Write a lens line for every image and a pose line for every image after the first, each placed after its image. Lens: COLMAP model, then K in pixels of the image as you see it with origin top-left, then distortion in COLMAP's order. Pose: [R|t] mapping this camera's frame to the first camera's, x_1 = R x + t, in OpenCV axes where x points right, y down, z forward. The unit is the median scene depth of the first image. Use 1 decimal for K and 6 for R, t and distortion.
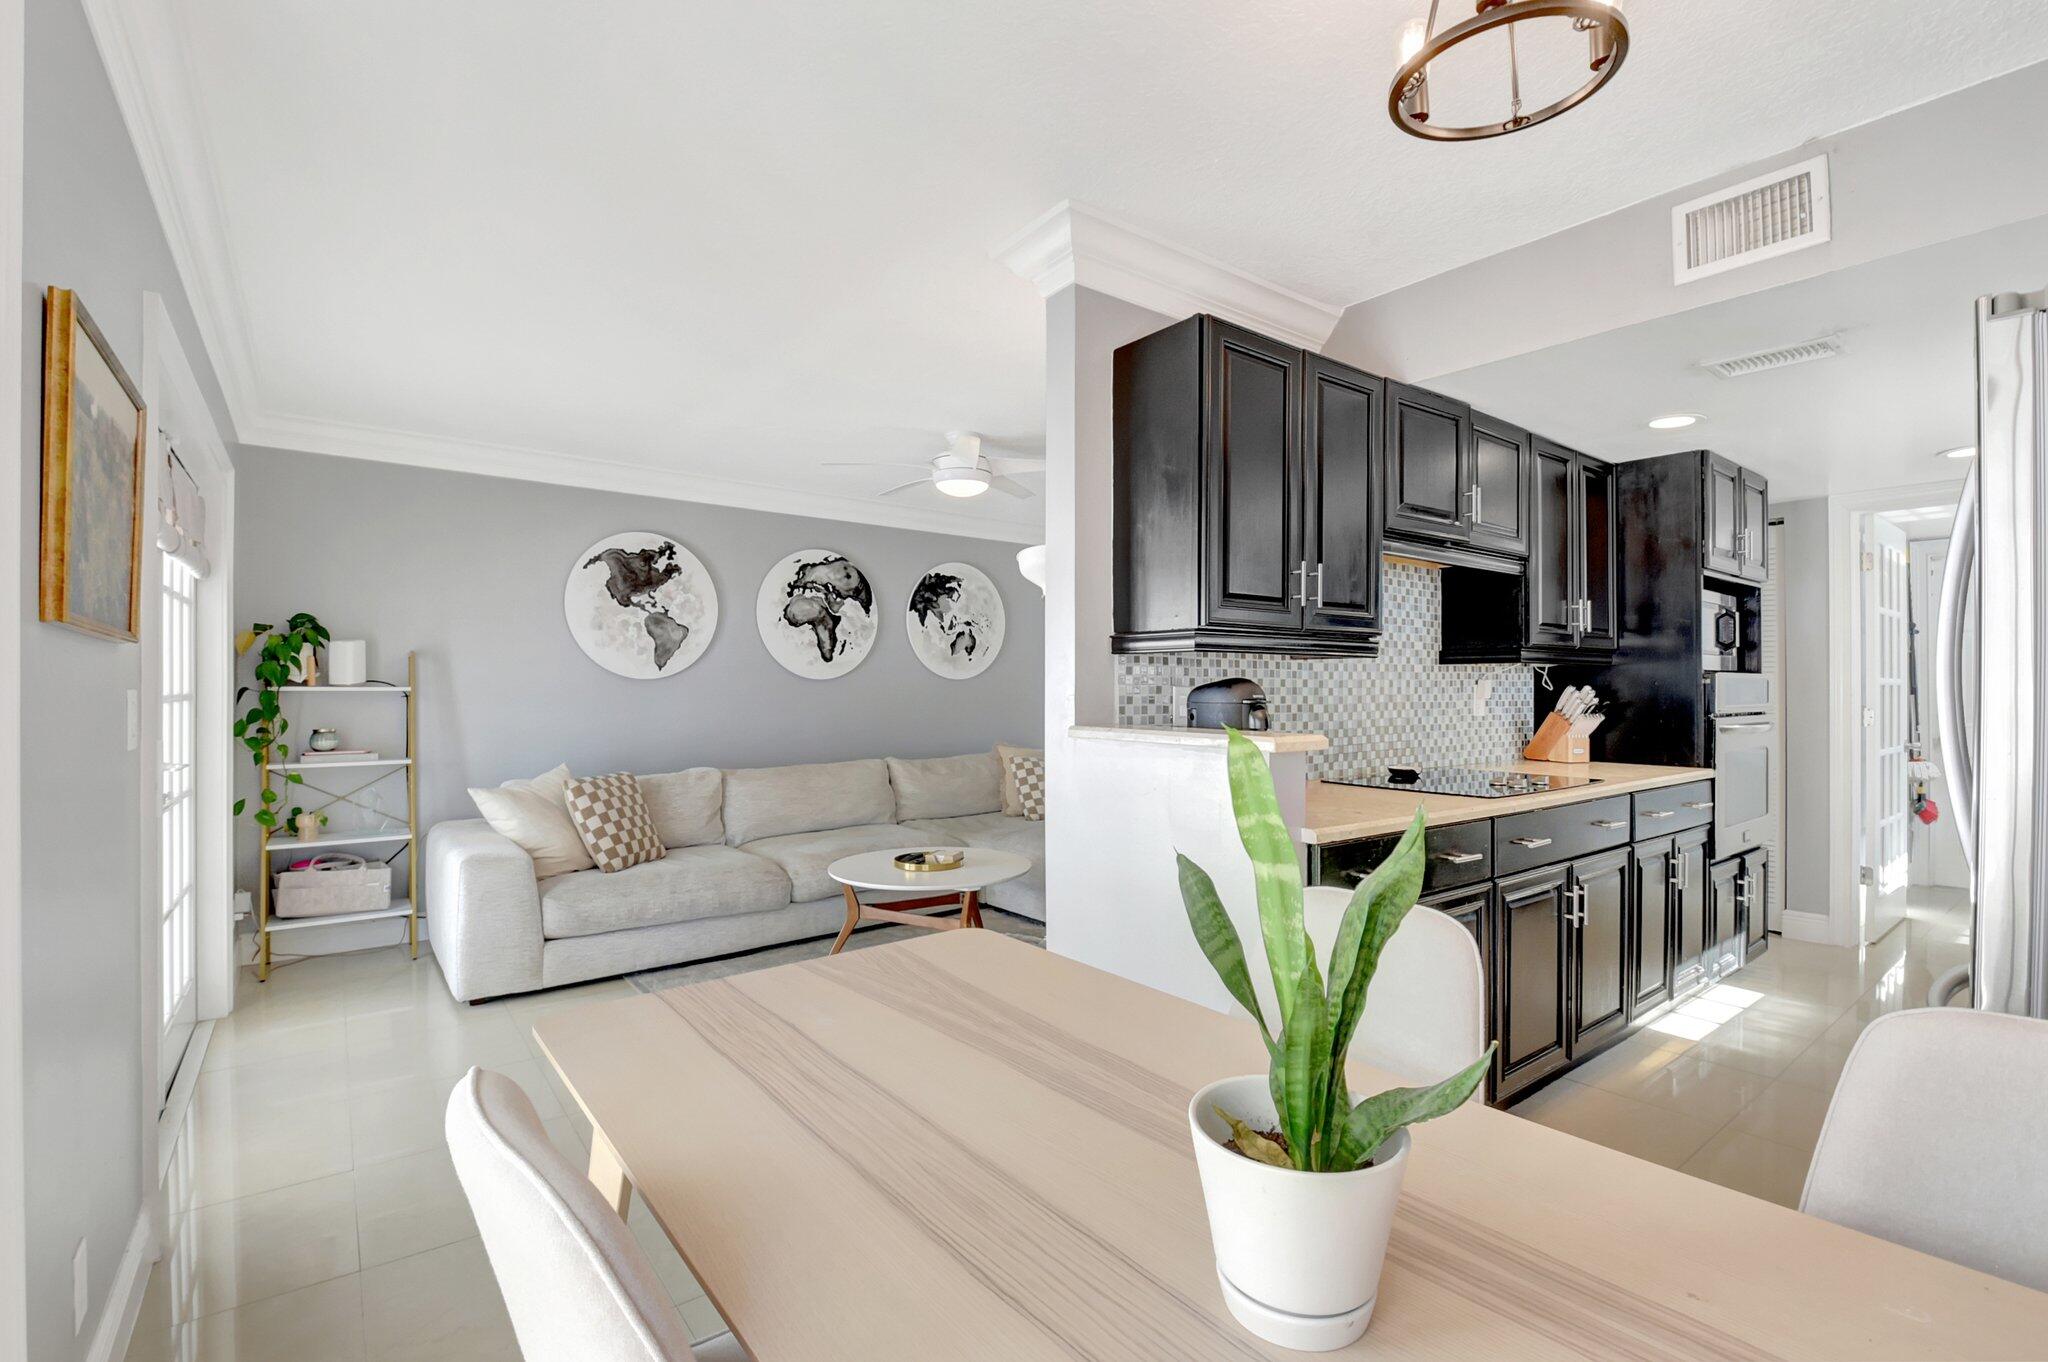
lens RADIAL K [[905.7, 0, 1014.8], [0, 905.7, 703.1], [0, 0, 1]] dist [0.000699, 0.000013]
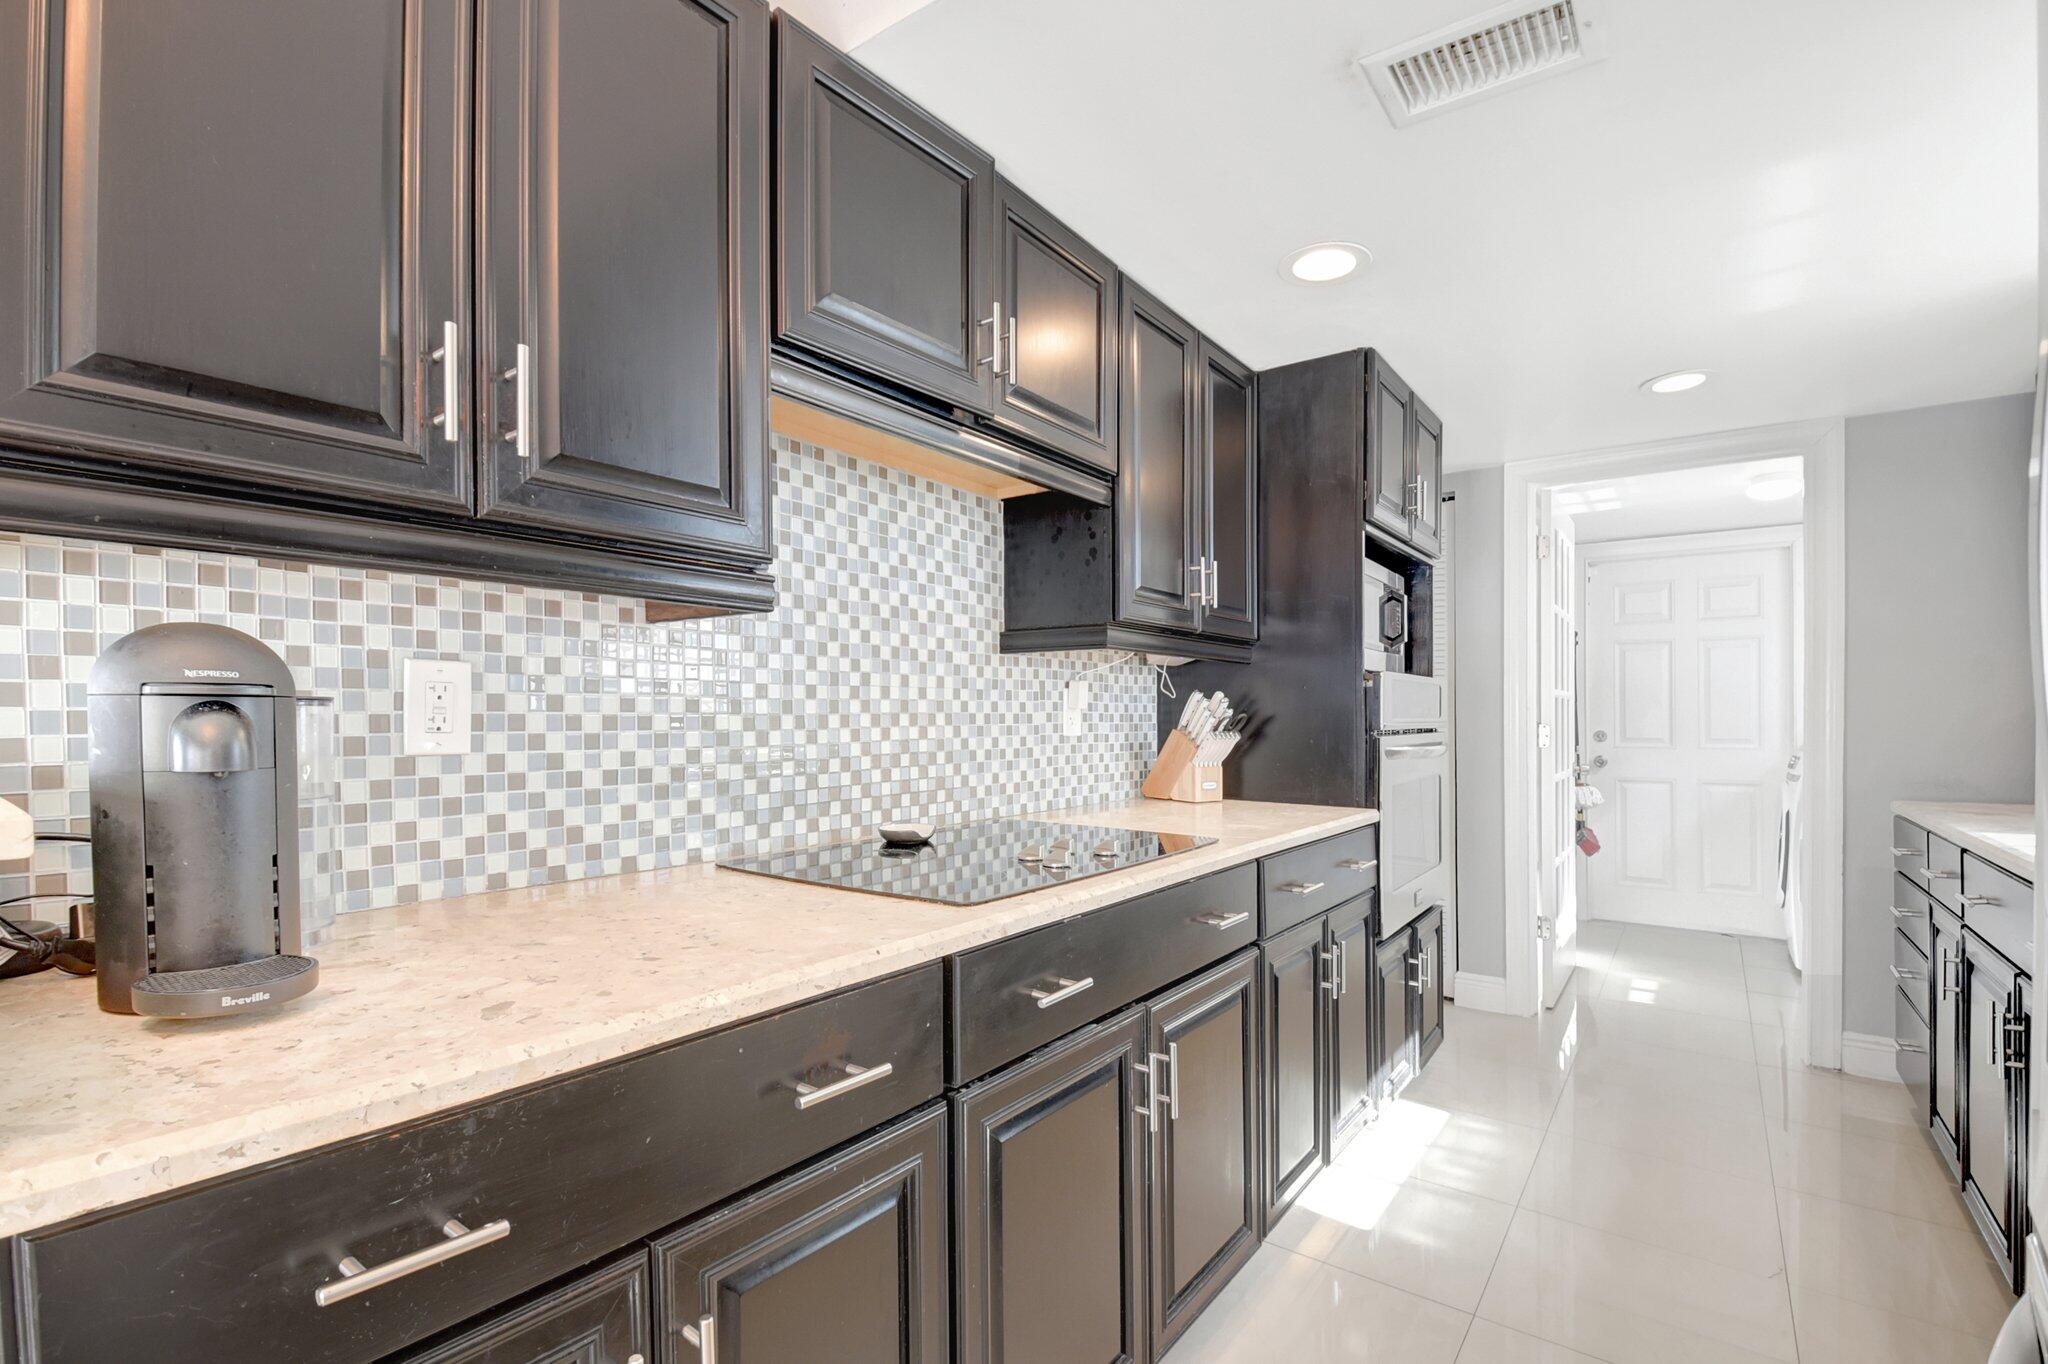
lens RADIAL K [[937.6, 0, 1023.1], [0, 937.6, 727.9], [0, 0, 1]] dist [0.091333, -0.000067]
pose [[0.957171, -0.003528, 0.289500, 0.291496], [0.003552, 0.999994, 0.000443, 0.008385], [-0.289500, 0.000604, 0.957178, 0.369339]]
